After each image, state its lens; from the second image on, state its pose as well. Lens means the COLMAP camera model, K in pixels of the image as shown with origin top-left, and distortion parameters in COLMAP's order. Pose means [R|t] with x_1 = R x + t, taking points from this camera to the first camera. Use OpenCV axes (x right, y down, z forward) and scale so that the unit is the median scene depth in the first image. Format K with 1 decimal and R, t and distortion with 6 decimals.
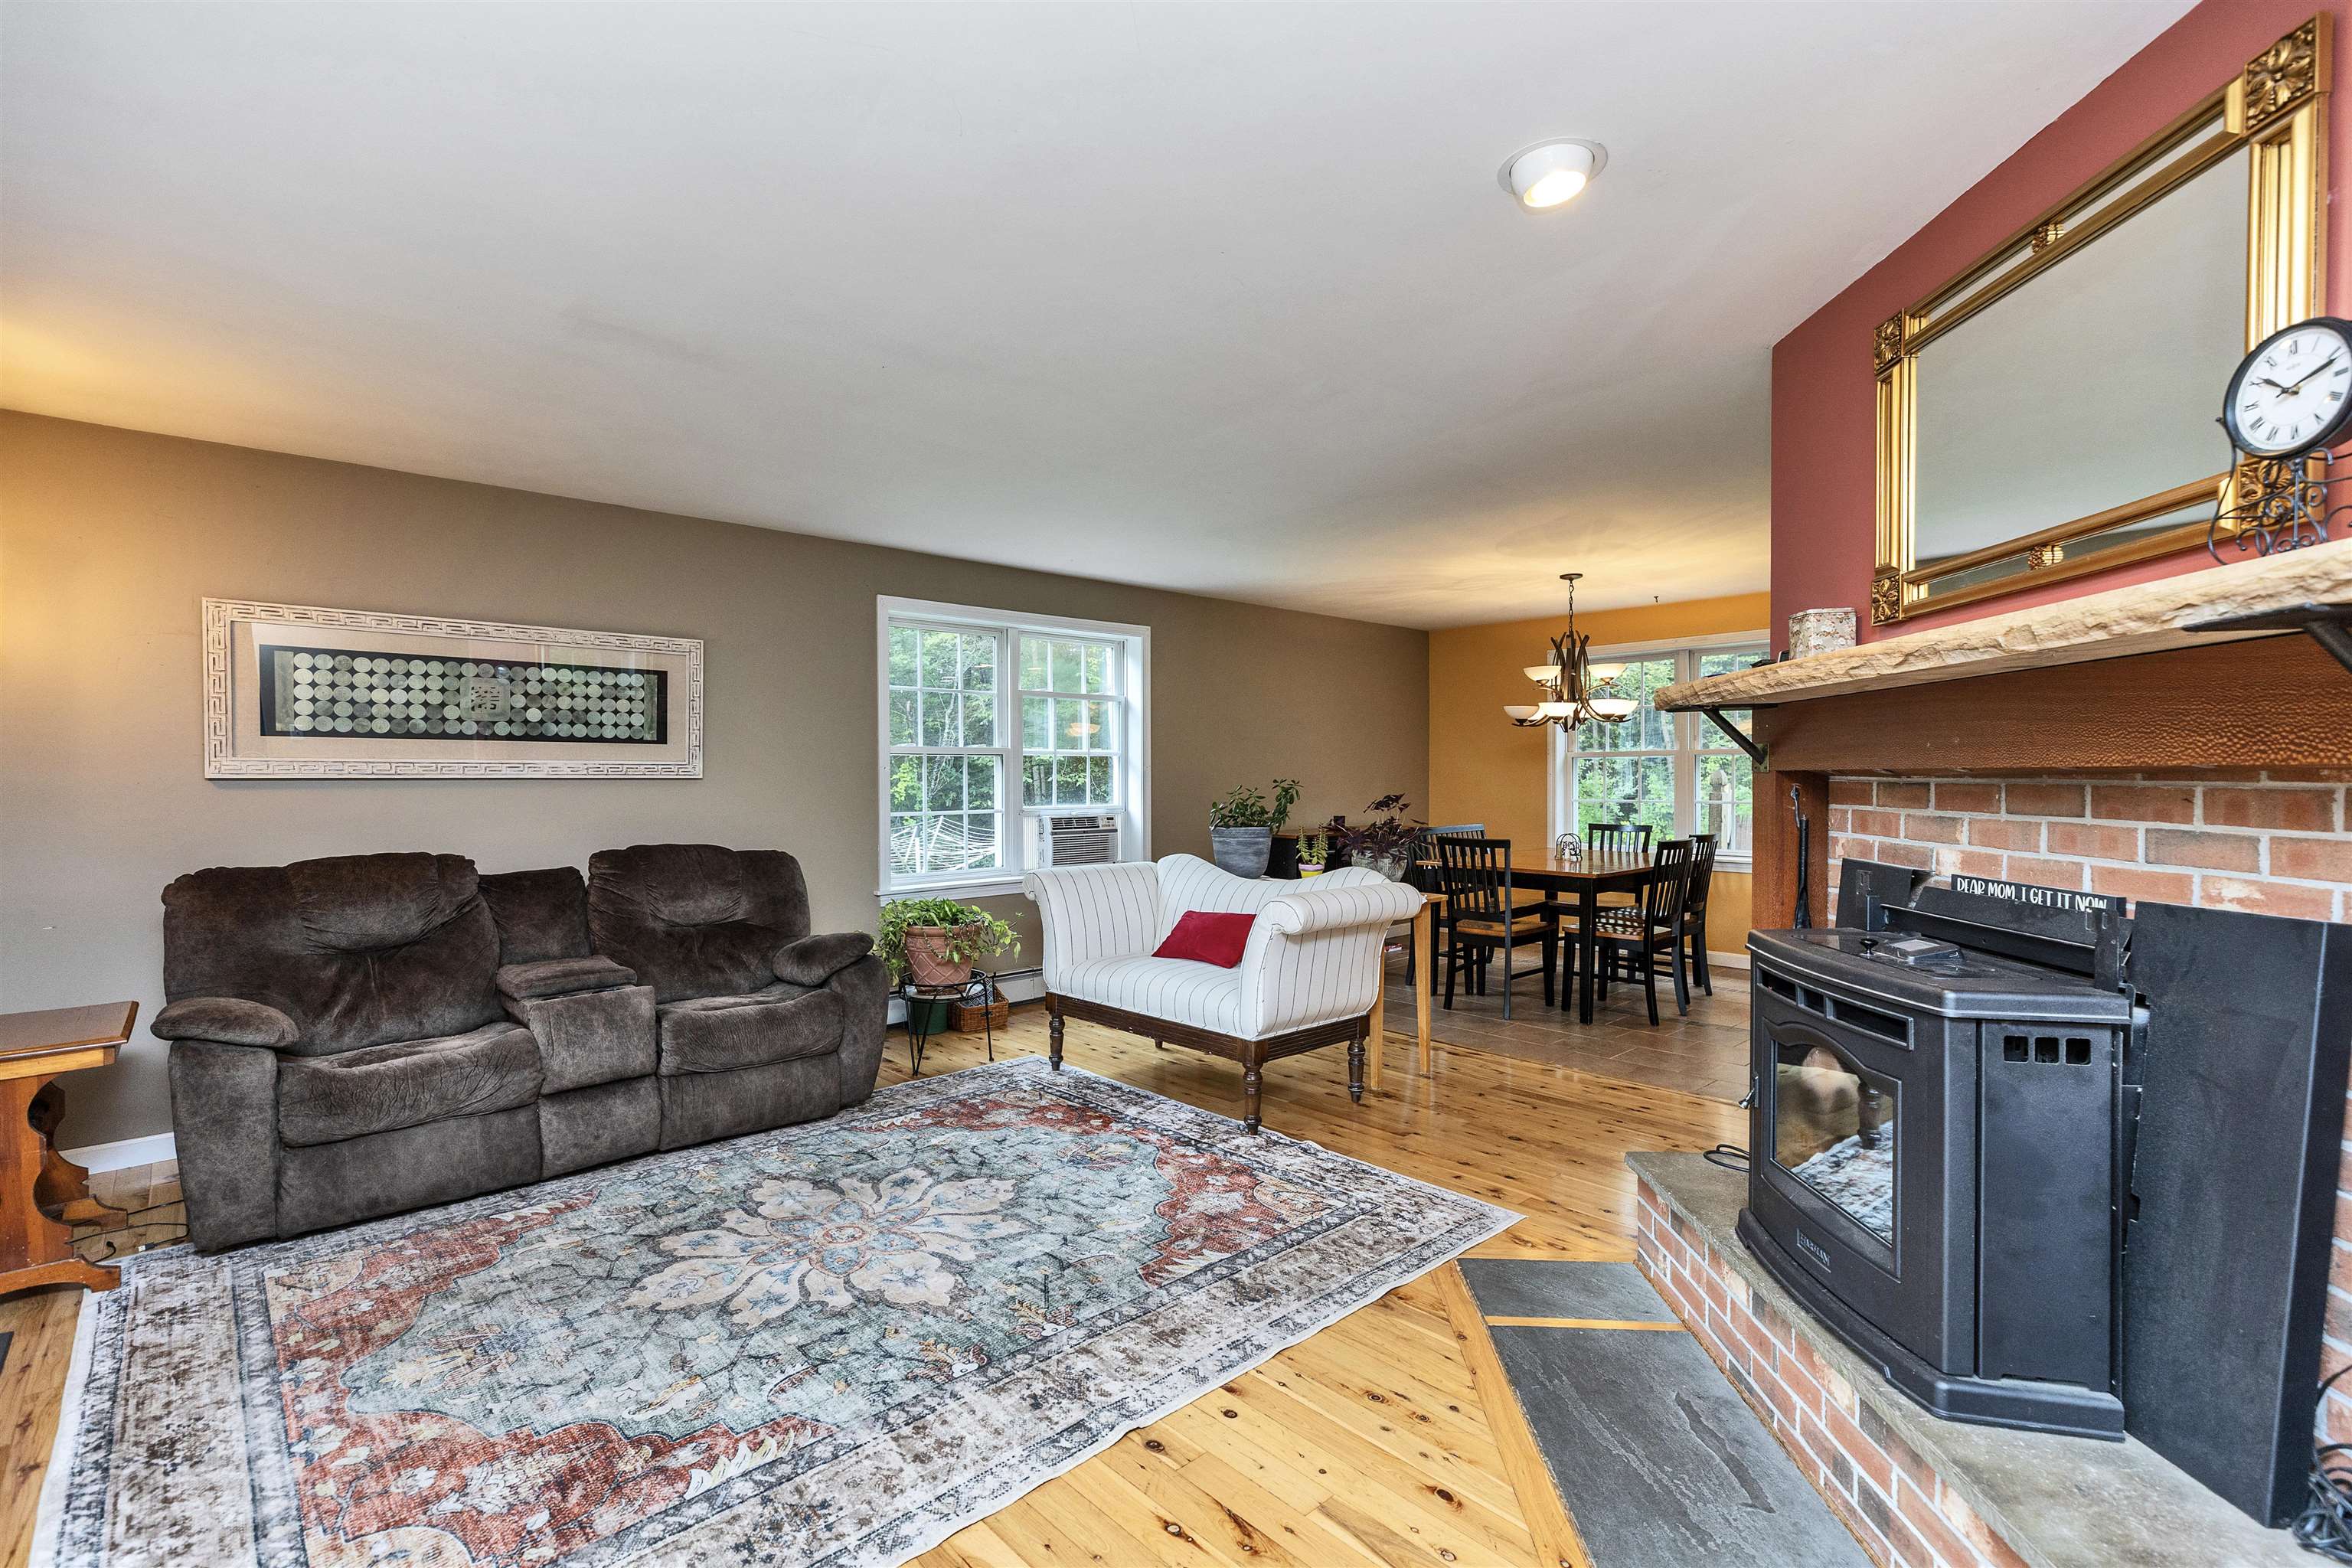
lens RADIAL K [[1050.9, 0, 1172.5], [0, 1050.9, 788.4], [0, 0, 1]] dist [0.000668, -0.000258]
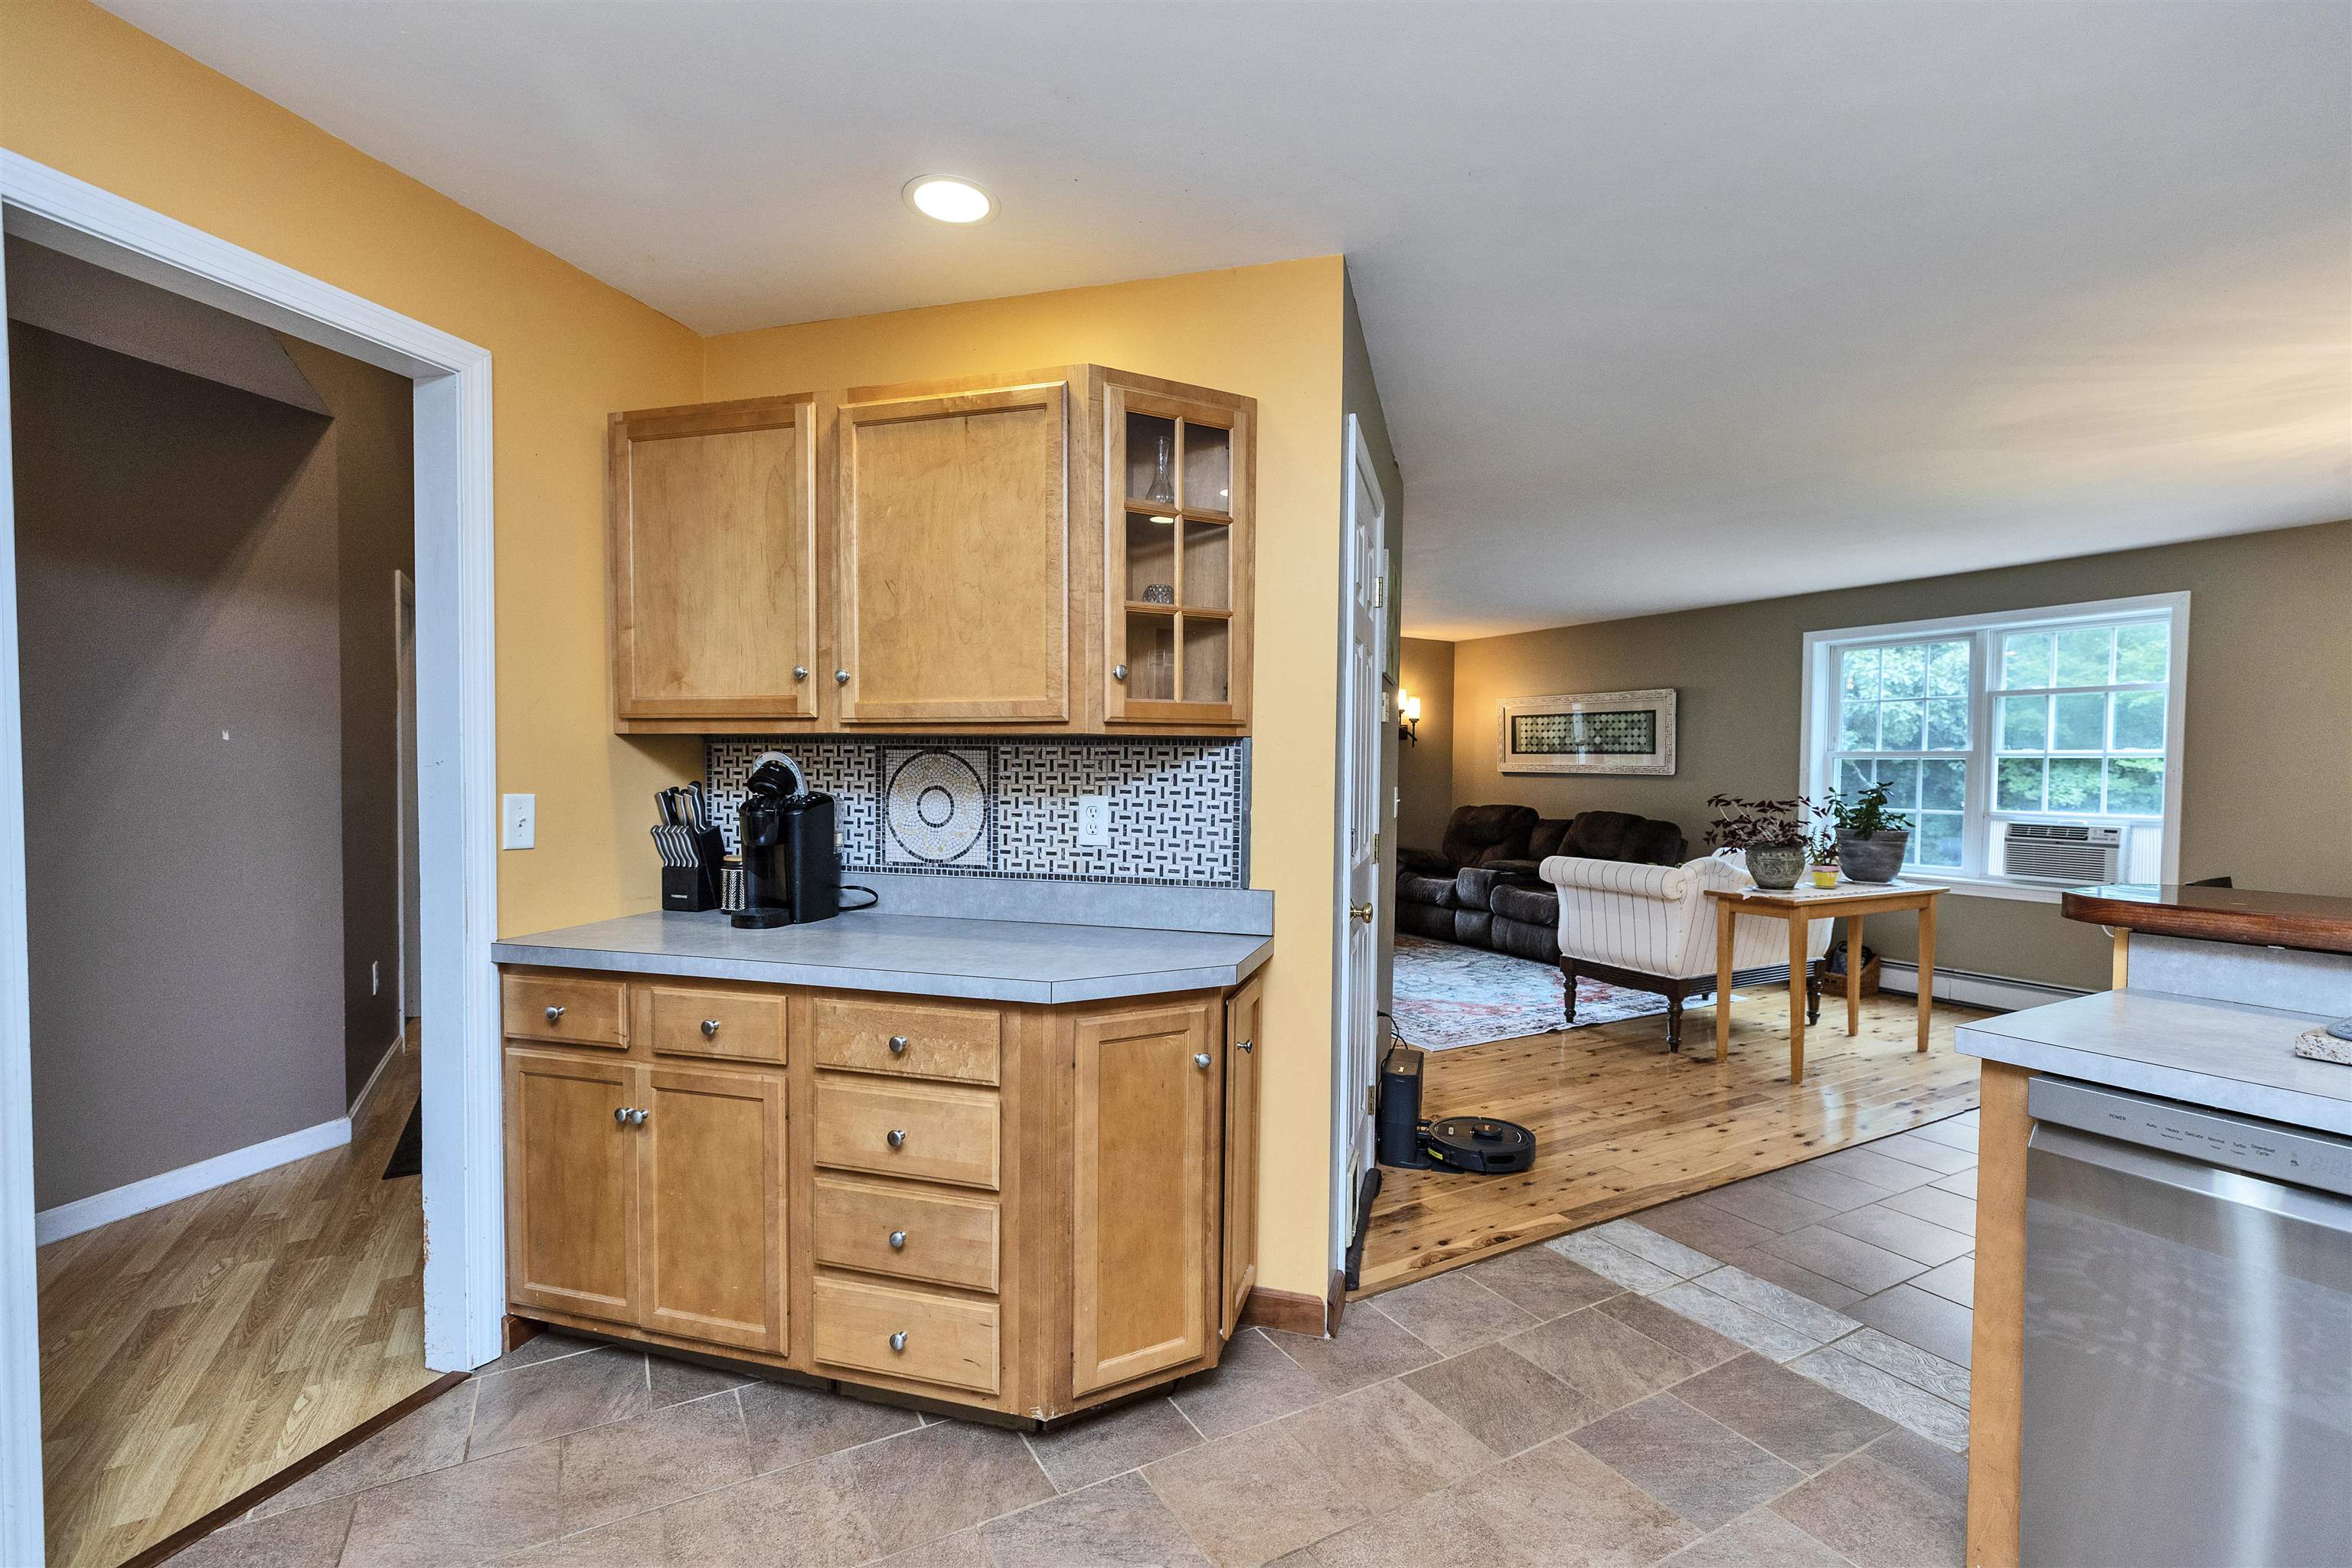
lens RADIAL K [[1050.9, 0, 1172.5], [0, 1050.9, 788.4], [0, 0, 1]] dist [0.000668, -0.000258]
pose [[-0.231733, 0.019899, -0.972576, 1.478575], [-0.023504, 0.999384, 0.026047, -0.015248], [0.972496, 0.028895, -0.231122, 0.732750]]
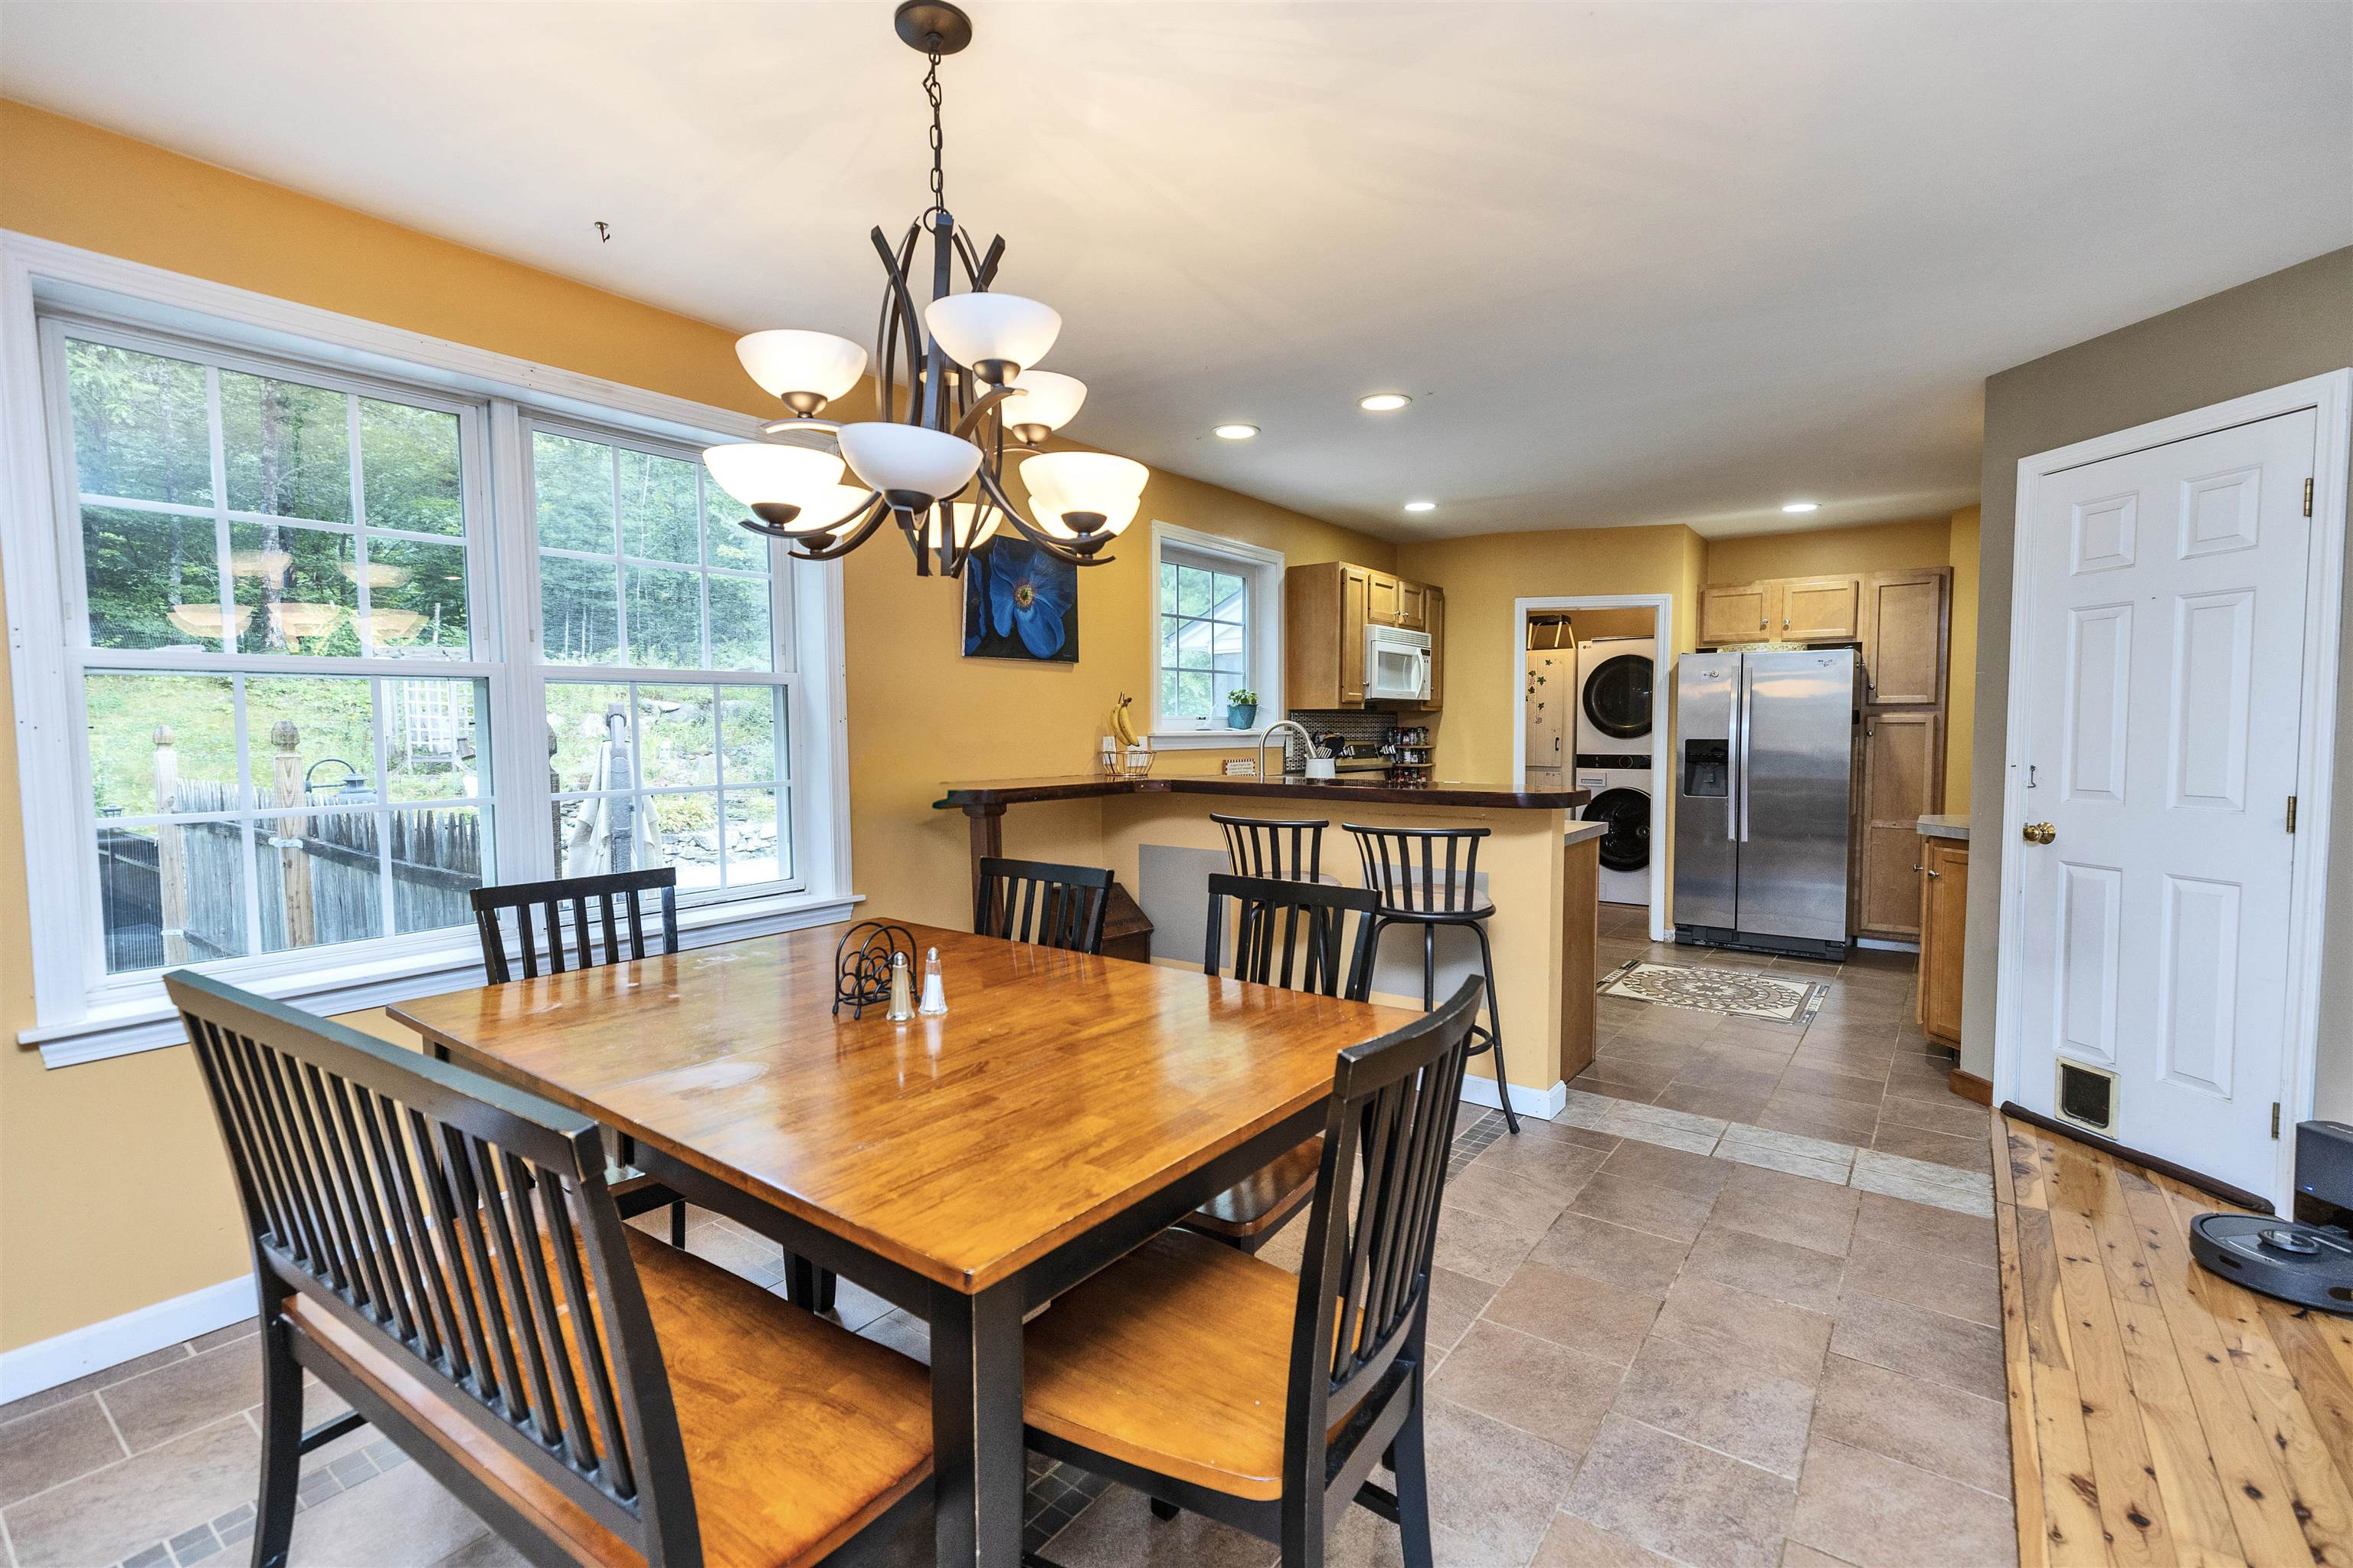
lens RADIAL K [[1051.4, 0, 1173.0], [0, 1051.4, 788.4], [0, 0, 1]] dist [0.000668, -0.000258]
pose [[-0.177234, -0.053403, 0.982719, 0.109045], [0.017369, 0.998201, 0.057377, -0.016938], [-0.984015, 0.027238, -0.175988, 1.516778]]
